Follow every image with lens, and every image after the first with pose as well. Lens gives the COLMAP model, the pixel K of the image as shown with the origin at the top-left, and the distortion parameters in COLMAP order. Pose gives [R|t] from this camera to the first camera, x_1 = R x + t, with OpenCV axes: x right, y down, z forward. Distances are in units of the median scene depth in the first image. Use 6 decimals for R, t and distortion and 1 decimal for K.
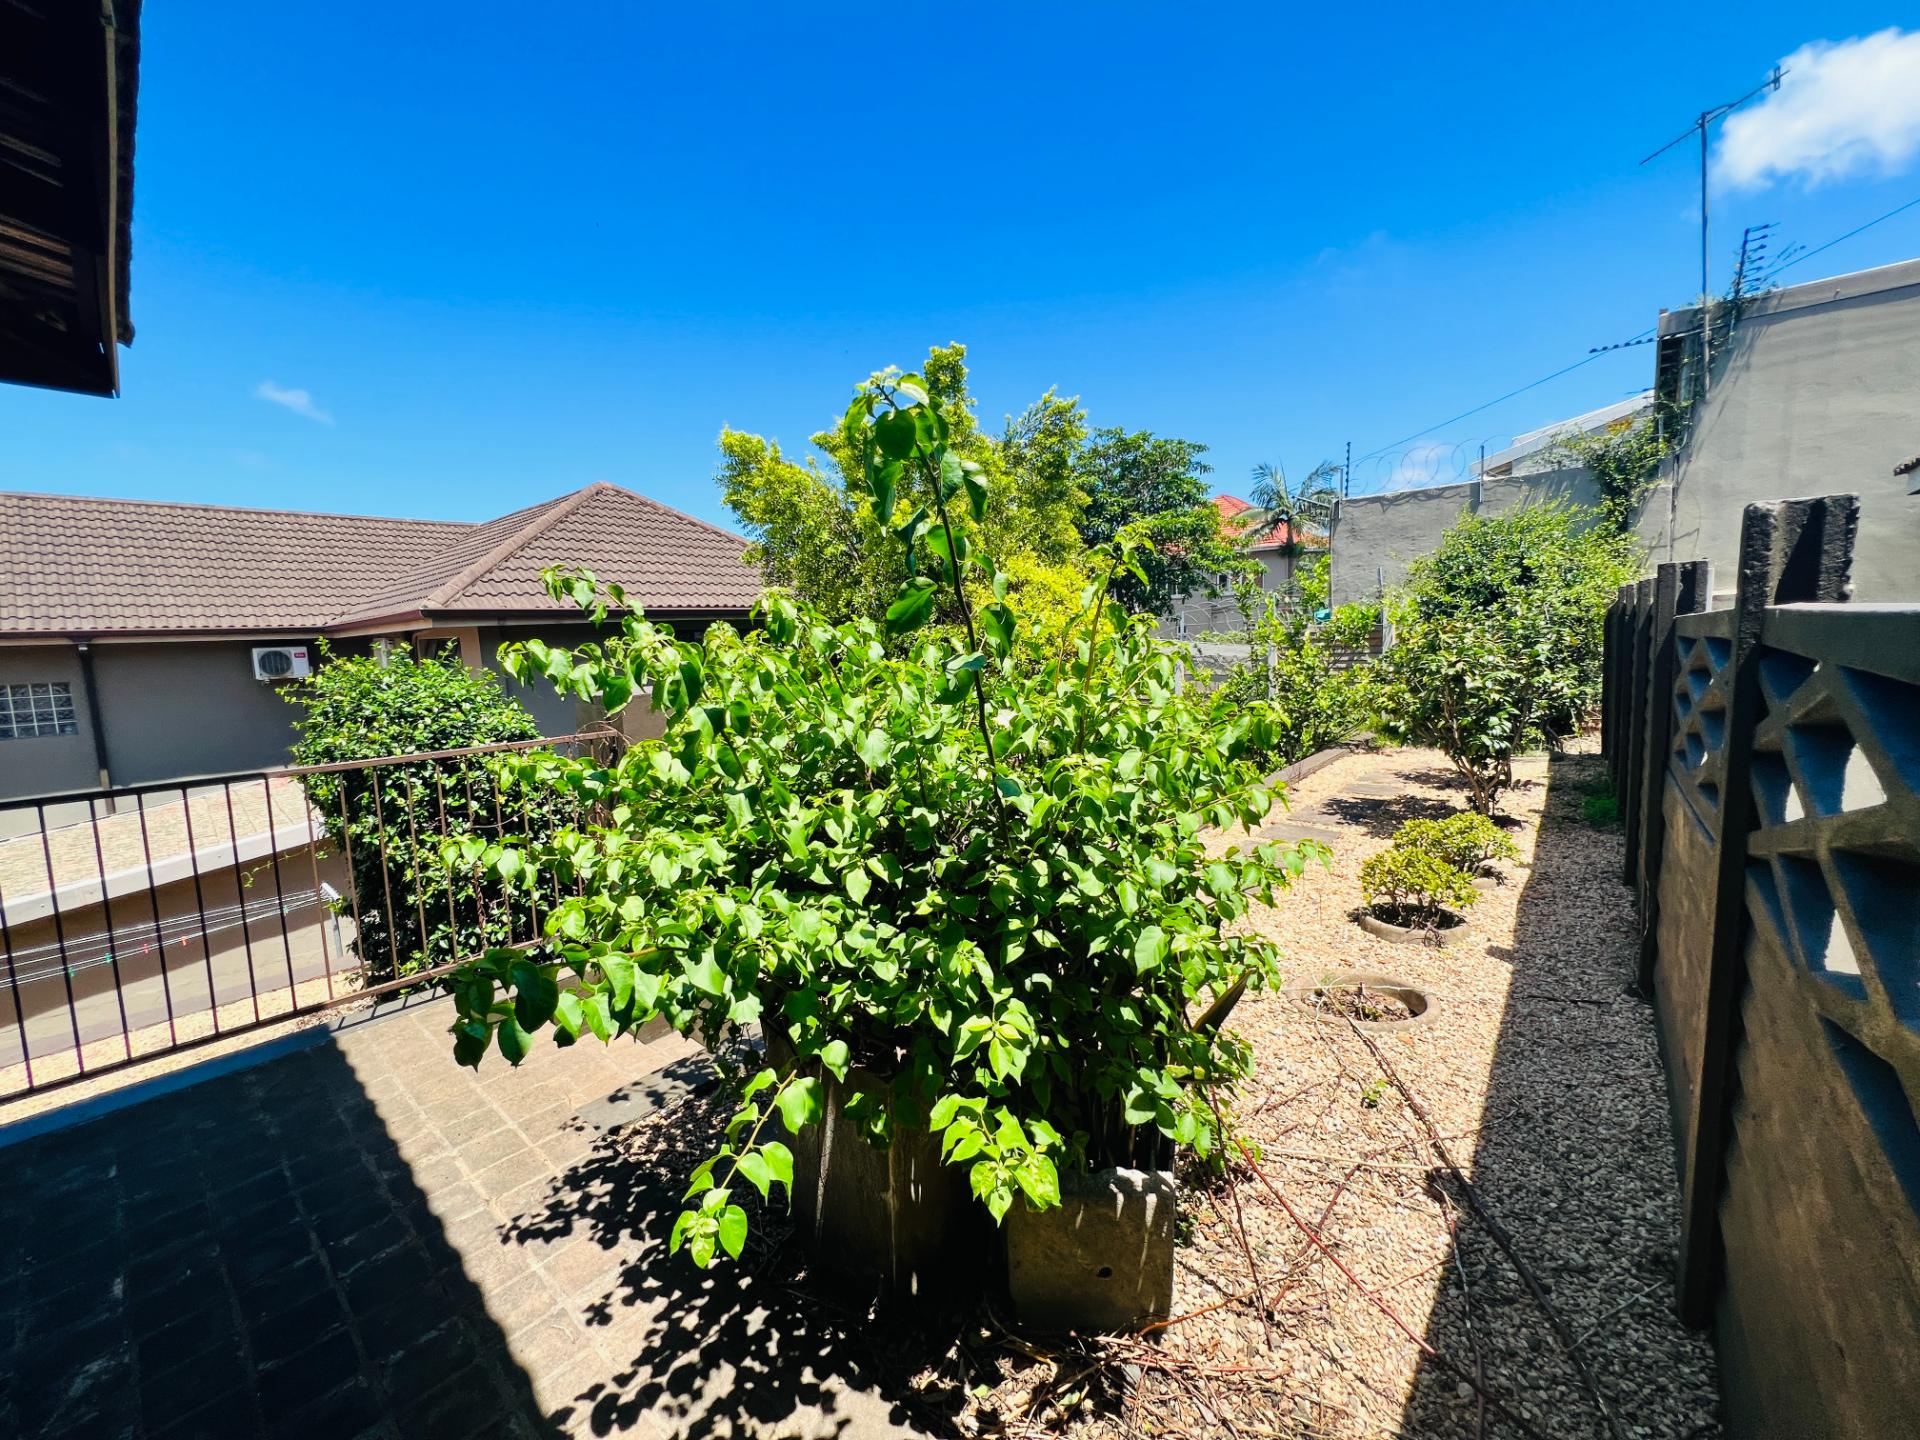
lens RADIAL K [[770.1, 0, 954.7], [0, 770.1, 716.5], [0, 0, 1]] dist [-0.003311, 0.000945]
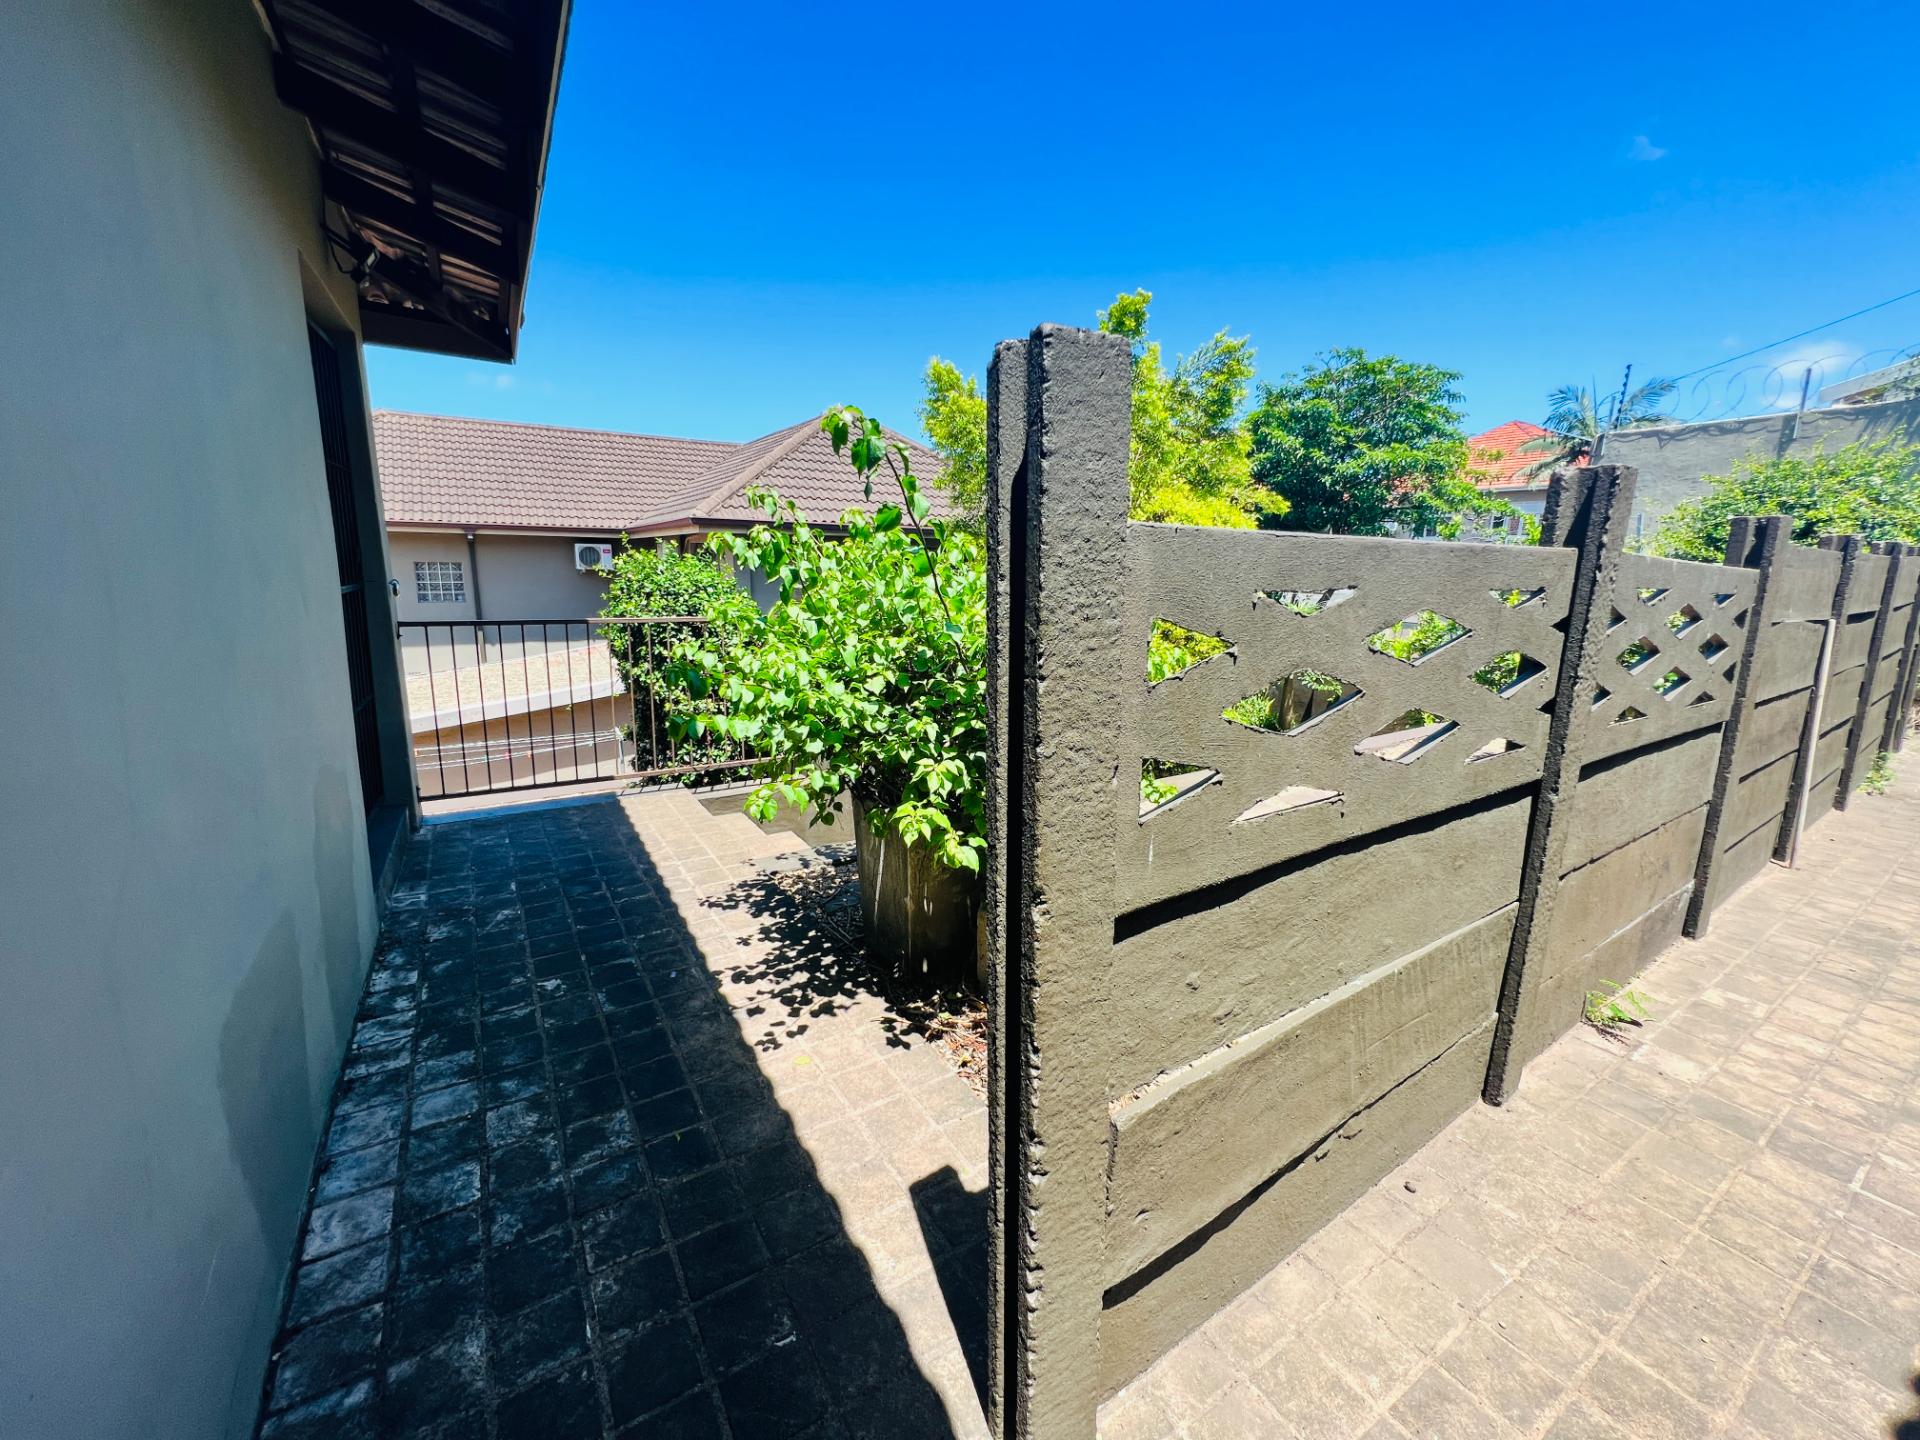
lens RADIAL K [[770.1, 0, 957.8], [0, 770.1, 716.6], [0, 0, 1]] dist [-0.003311, 0.000945]
pose [[0.958594, 0.108805, -0.263170, 0.174830], [-0.084217, 0.991109, 0.103004, 0.033734], [0.272037, -0.076576, 0.959235, -0.211454]]
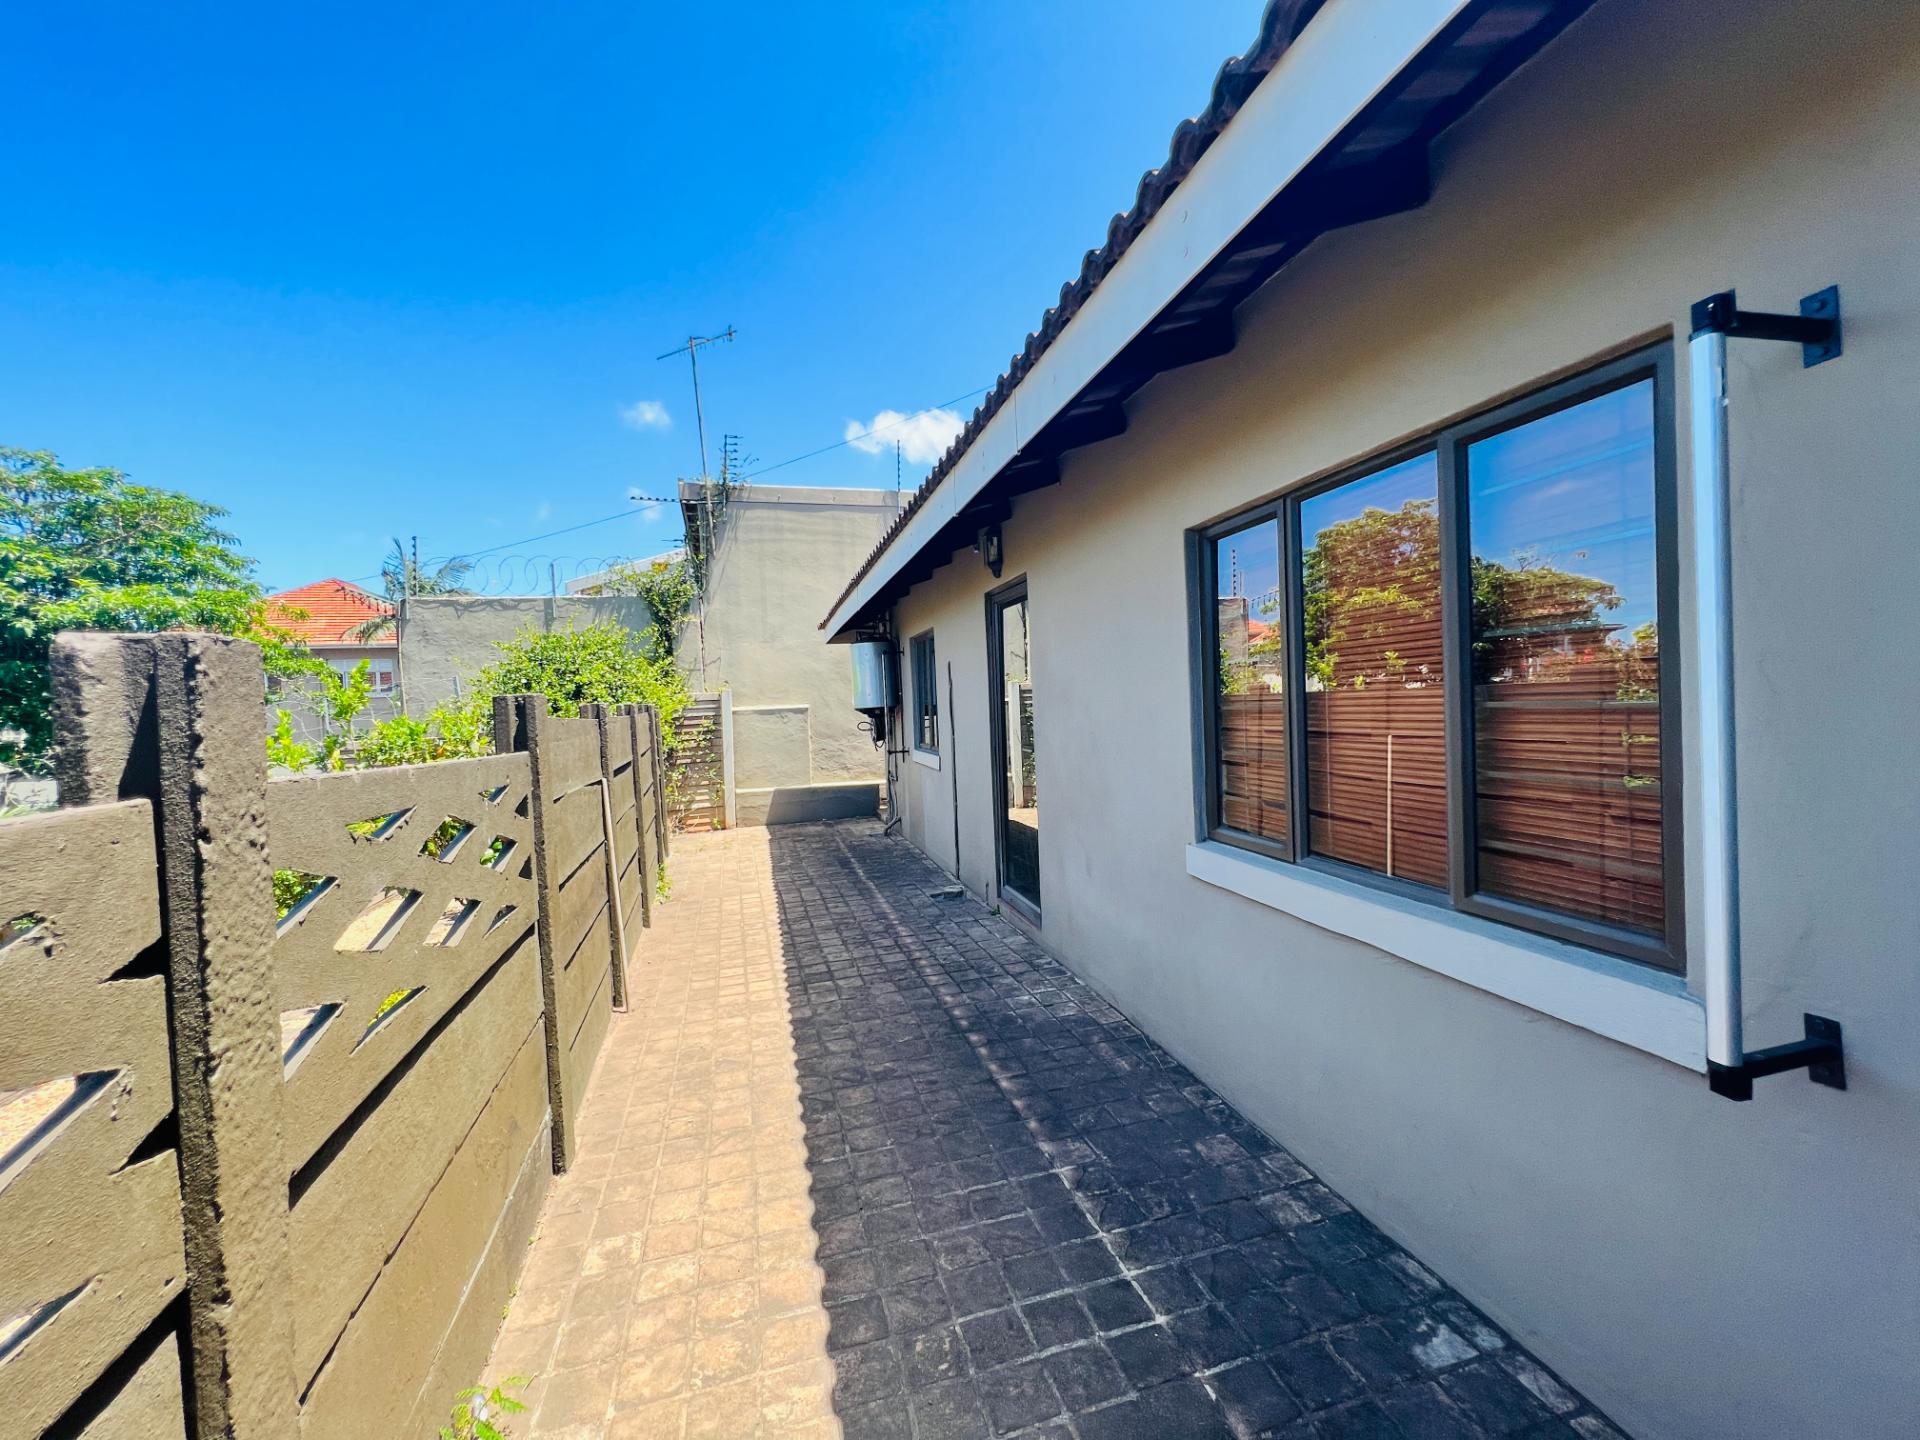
lens RADIAL K [[770.1, 0, 956.6], [0, 770.1, 718.0], [0, 0, 1]] dist [-0.003311, 0.000945]
pose [[0.553484, -0.000730, 0.832860, 0.353614], [0.110863, 0.991165, -0.072806, -0.035239], [-0.825448, 0.132631, 0.548675, 0.037870]]
